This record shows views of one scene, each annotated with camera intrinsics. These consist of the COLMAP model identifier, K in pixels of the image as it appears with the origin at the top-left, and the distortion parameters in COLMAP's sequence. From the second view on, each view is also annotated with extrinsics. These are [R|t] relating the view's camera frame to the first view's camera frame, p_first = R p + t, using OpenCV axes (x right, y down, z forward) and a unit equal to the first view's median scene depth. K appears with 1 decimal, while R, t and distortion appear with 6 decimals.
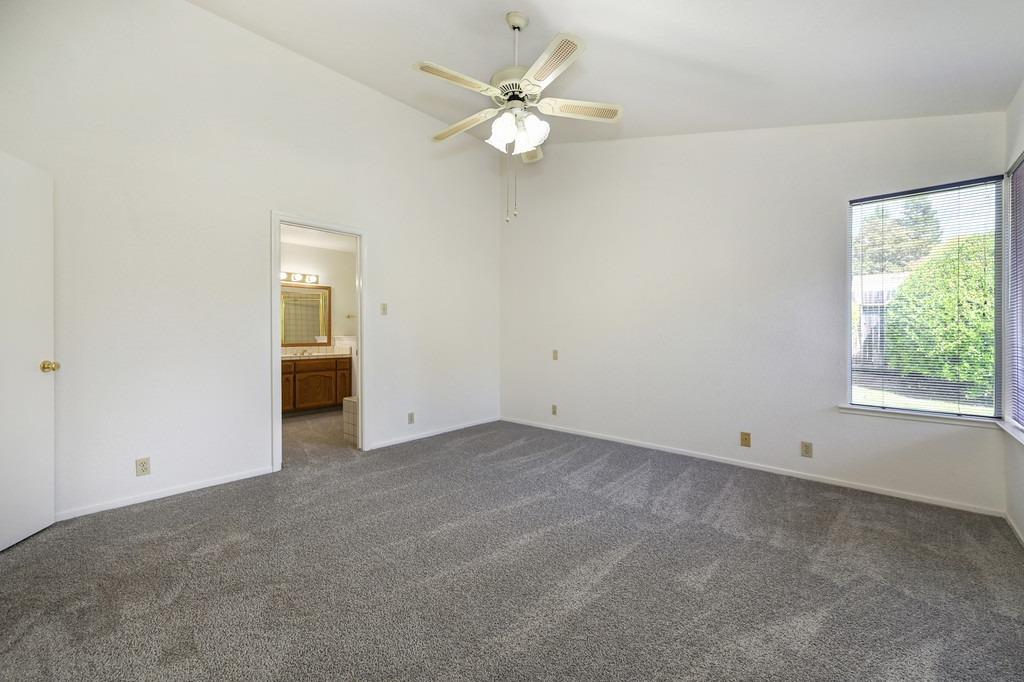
lens RADIAL K [[406.3, 0, 512.1], [0, 406.3, 337.9], [0, 0, 1]] dist [-0.000064, -0.000062]
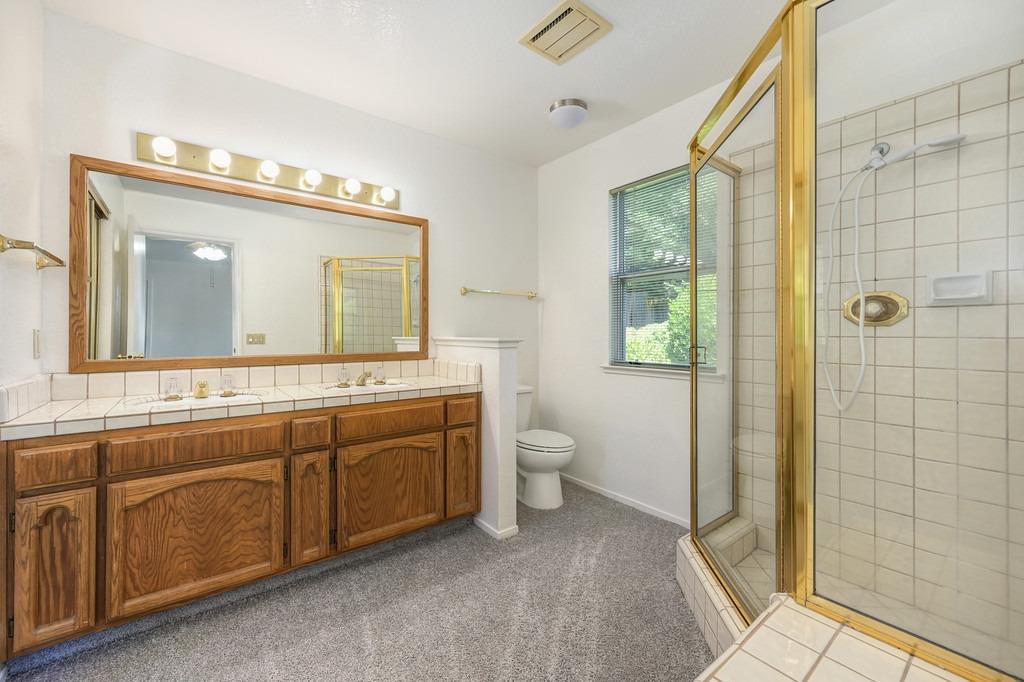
lens RADIAL K [[406.3, 0, 512.1], [0, 406.3, 337.9], [0, 0, 1]] dist [-0.000064, -0.000062]
pose [[0.984999, -0.000652, -0.172562, -0.301632], [0.000543, 1.000000, -0.000677, -0.002524], [0.172562, 0.000573, 0.984998, 0.630446]]
